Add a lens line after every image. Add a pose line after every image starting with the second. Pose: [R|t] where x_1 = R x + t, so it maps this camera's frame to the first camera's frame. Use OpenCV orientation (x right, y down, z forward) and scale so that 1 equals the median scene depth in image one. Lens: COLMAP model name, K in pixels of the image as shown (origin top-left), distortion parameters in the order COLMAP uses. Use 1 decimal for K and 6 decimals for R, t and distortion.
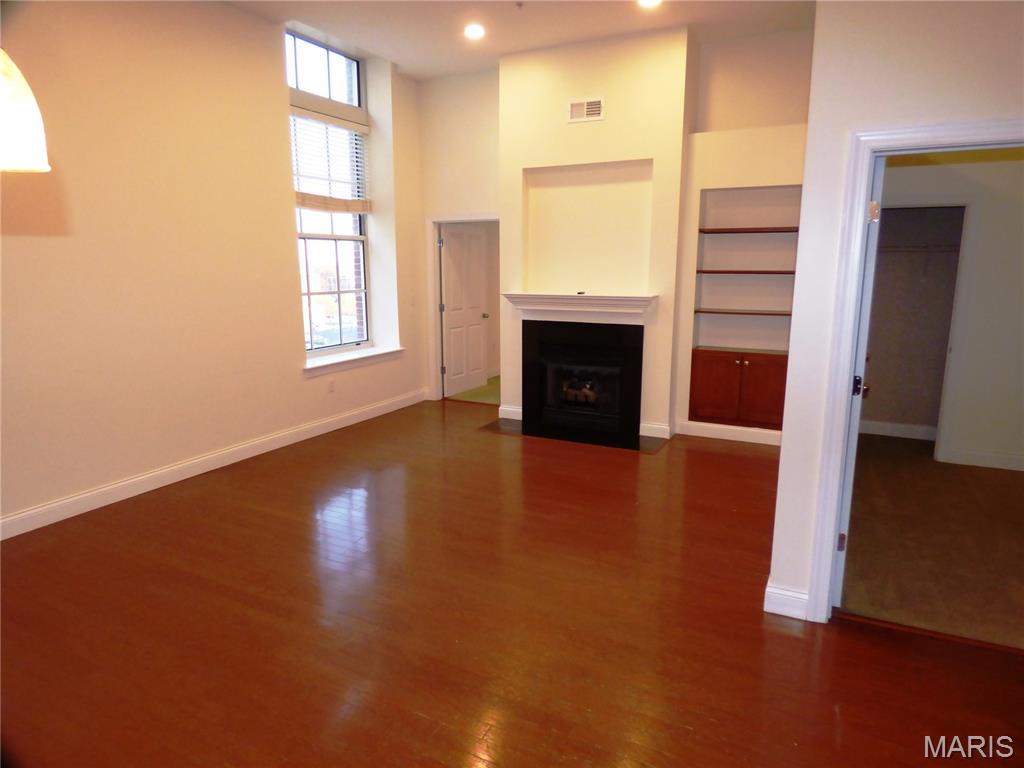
lens RADIAL K [[631.6, 0, 512.0], [0, 631.6, 384.0], [0, 0, 1]] dist [-0.000955, 0.003058]
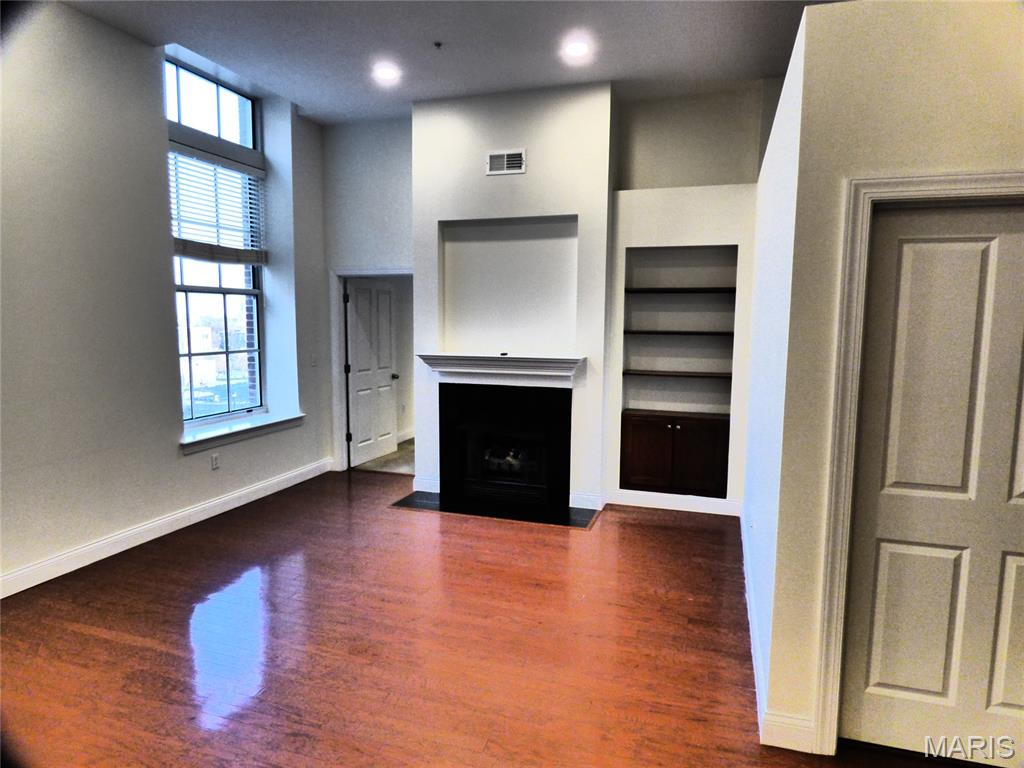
lens RADIAL K [[611.4, 0, 512.0], [0, 611.4, 384.0], [0, 0, 1]] dist [-0.000174, 0.000689]
pose [[0.986894, -0.008539, 0.161144, -0.022311], [0.021440, 0.996685, -0.078487, -0.028077], [-0.159940, 0.080913, 0.983805, 0.112320]]
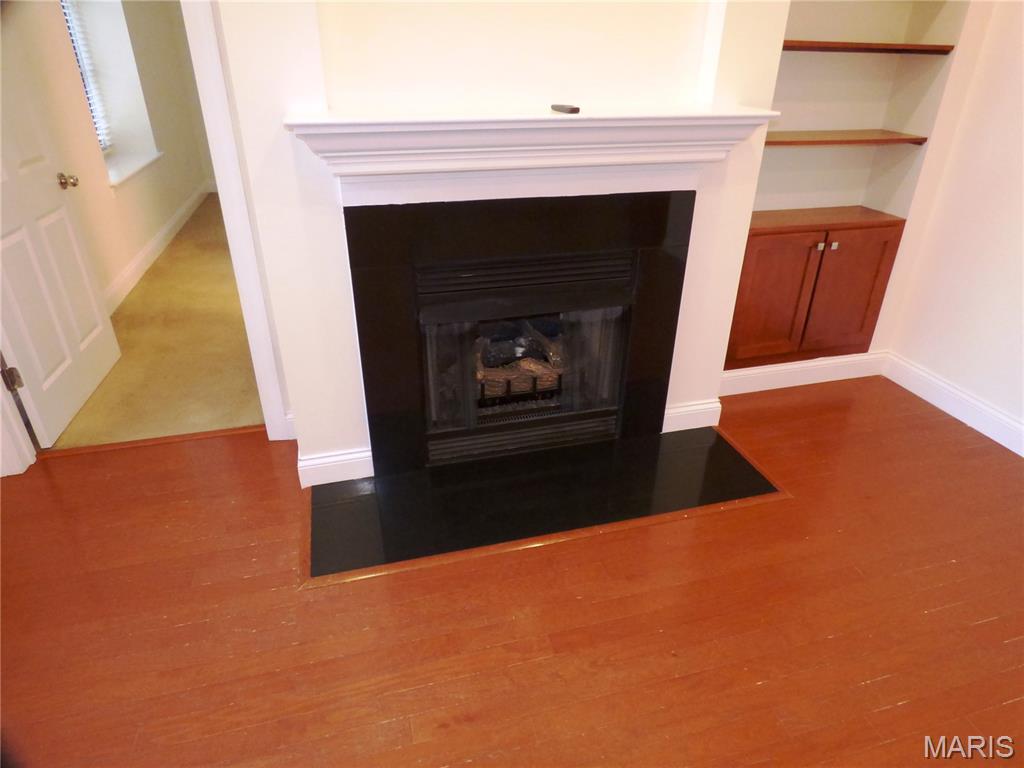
lens RADIAL K [[631.6, 0, 512.0], [0, 631.6, 384.0], [0, 0, 1]] dist [-0.000955, 0.003058]
pose [[0.732339, -0.306179, 0.608222, -0.141423], [0.117792, 0.936706, 0.329709, -0.112830], [-0.670675, -0.169815, 0.722051, 0.701093]]
